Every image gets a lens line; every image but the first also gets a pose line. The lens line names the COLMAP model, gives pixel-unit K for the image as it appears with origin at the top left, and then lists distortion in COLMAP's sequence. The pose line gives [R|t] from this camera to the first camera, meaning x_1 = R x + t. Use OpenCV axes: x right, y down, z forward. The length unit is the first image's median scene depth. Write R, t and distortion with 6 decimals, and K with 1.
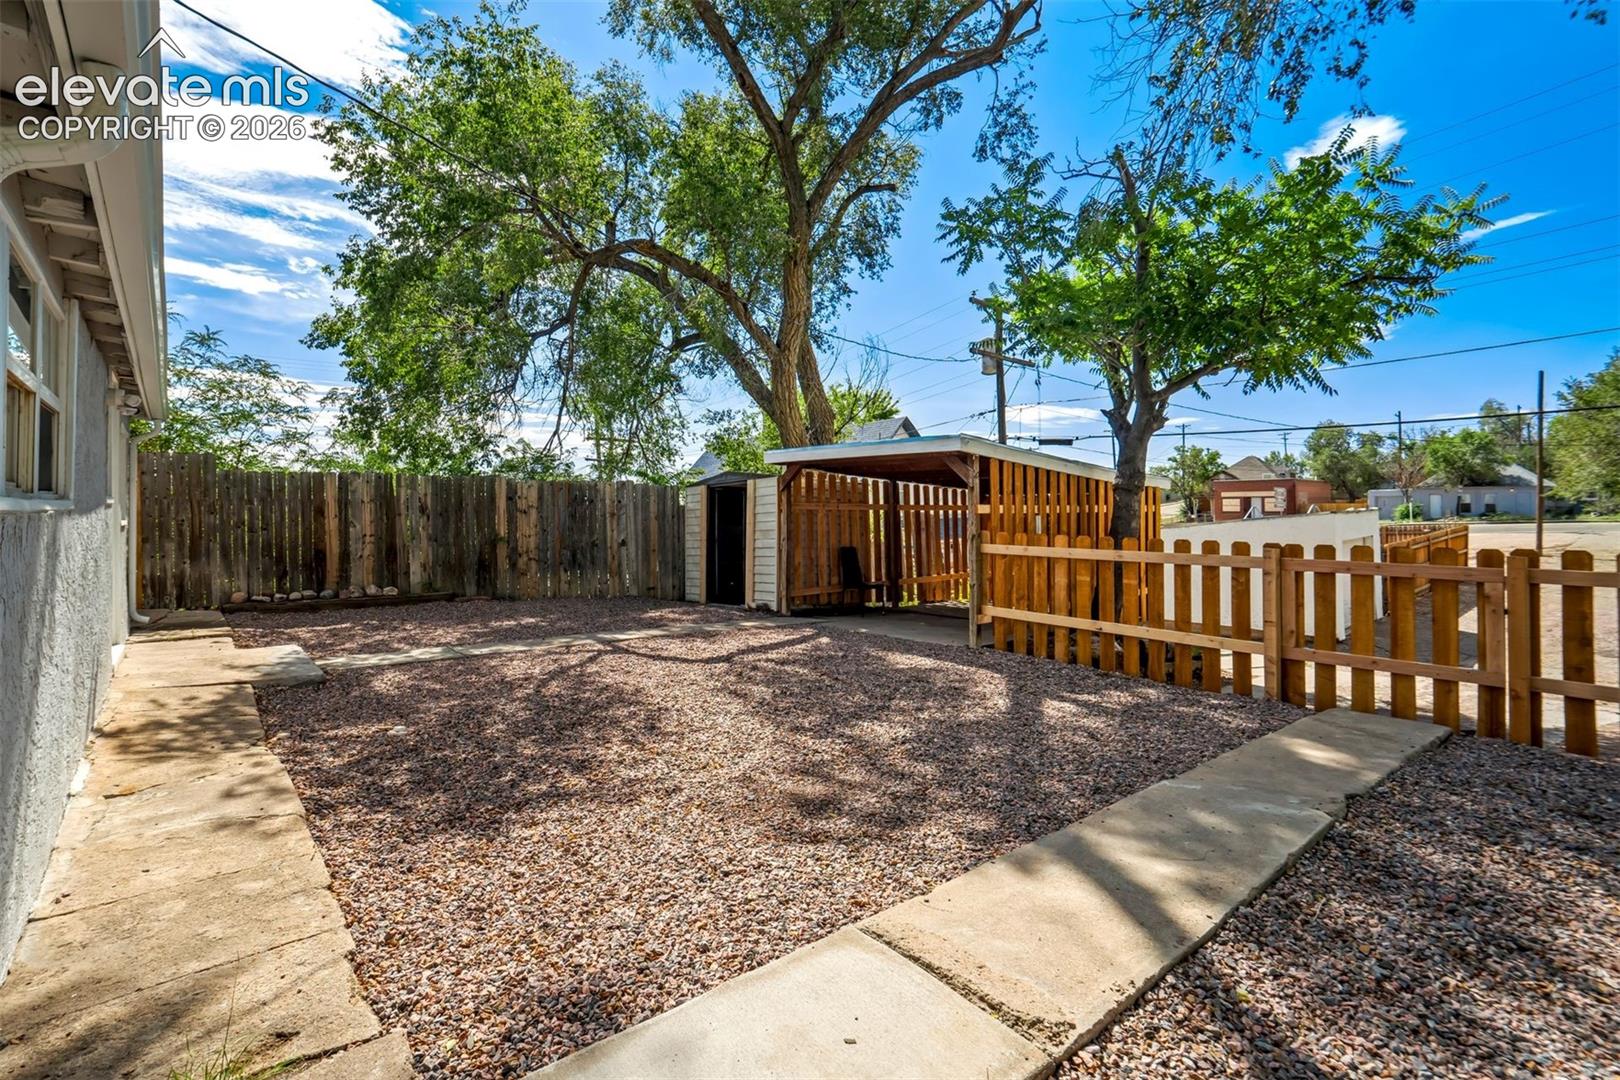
lens RADIAL K [[768.5, 0, 809.0], [0, 768.5, 510.4], [0, 0, 1]] dist [-0.000446, 0.000008]
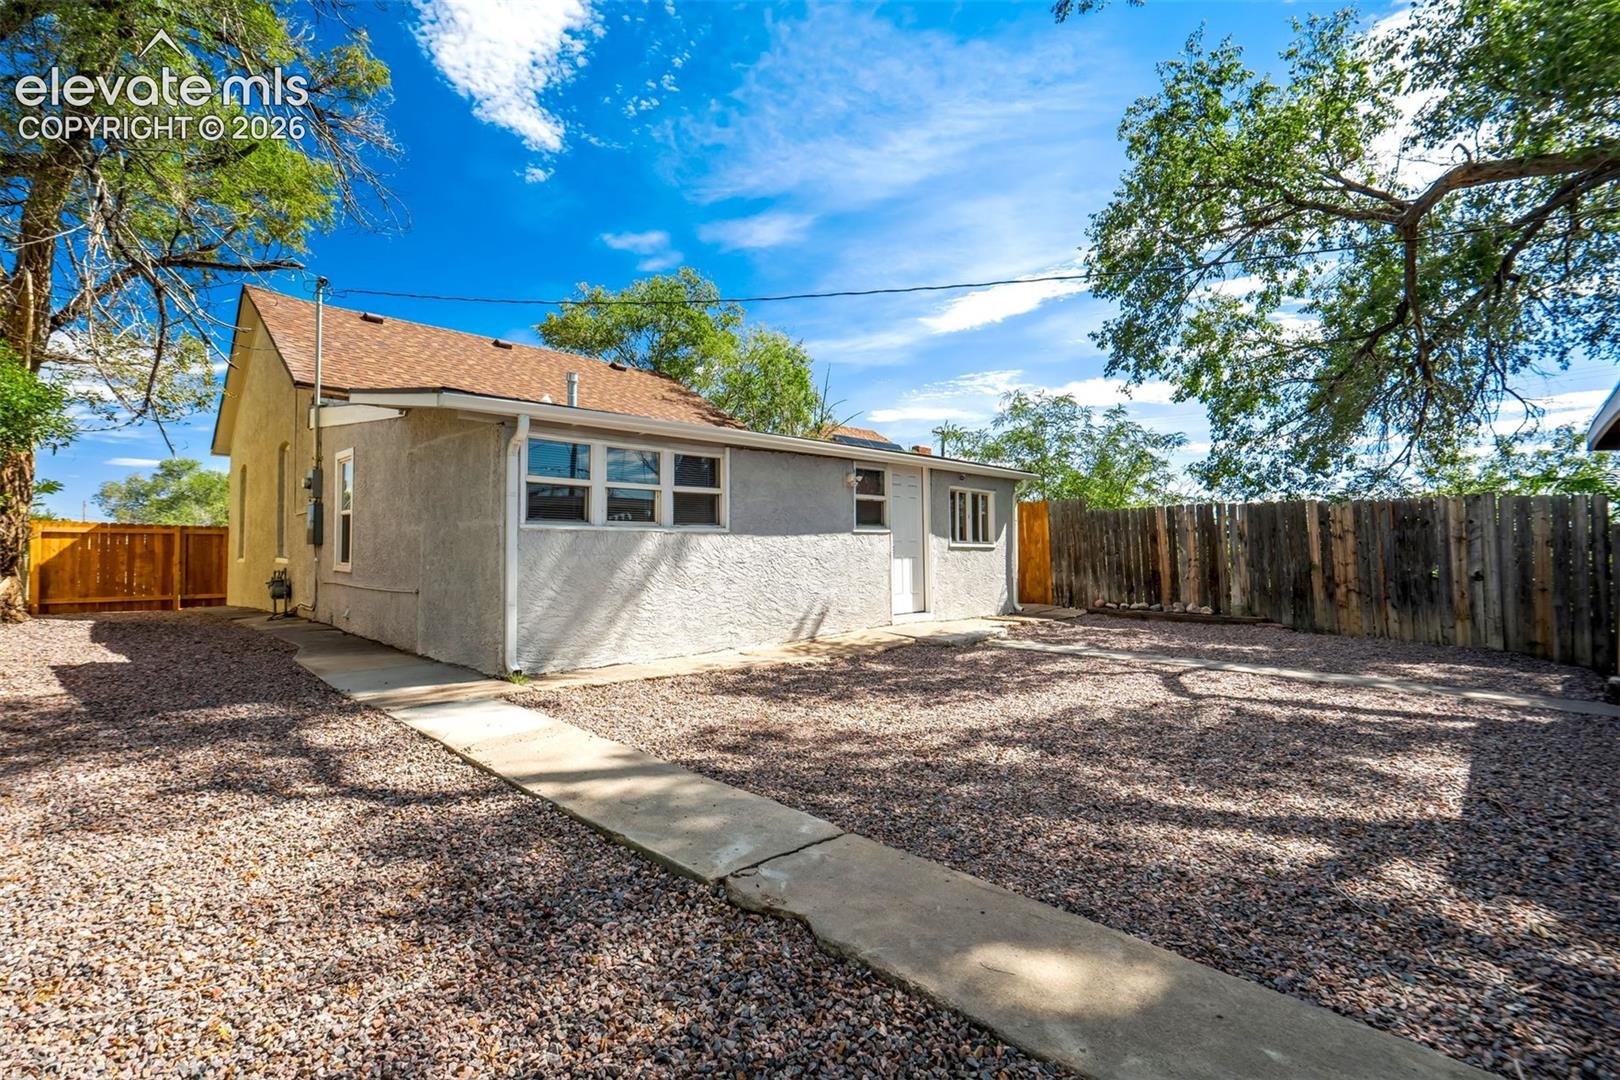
lens RADIAL K [[761.2, 0, 810.0], [0, 761.2, 540.0], [0, 0, 1]] dist [-0.000879, -0.000091]
pose [[0.086962, -0.009496, -0.996166, 0.502843], [0.009195, 0.999920, -0.008729, 0.007992], [0.996169, -0.008401, 0.087042, 0.335617]]
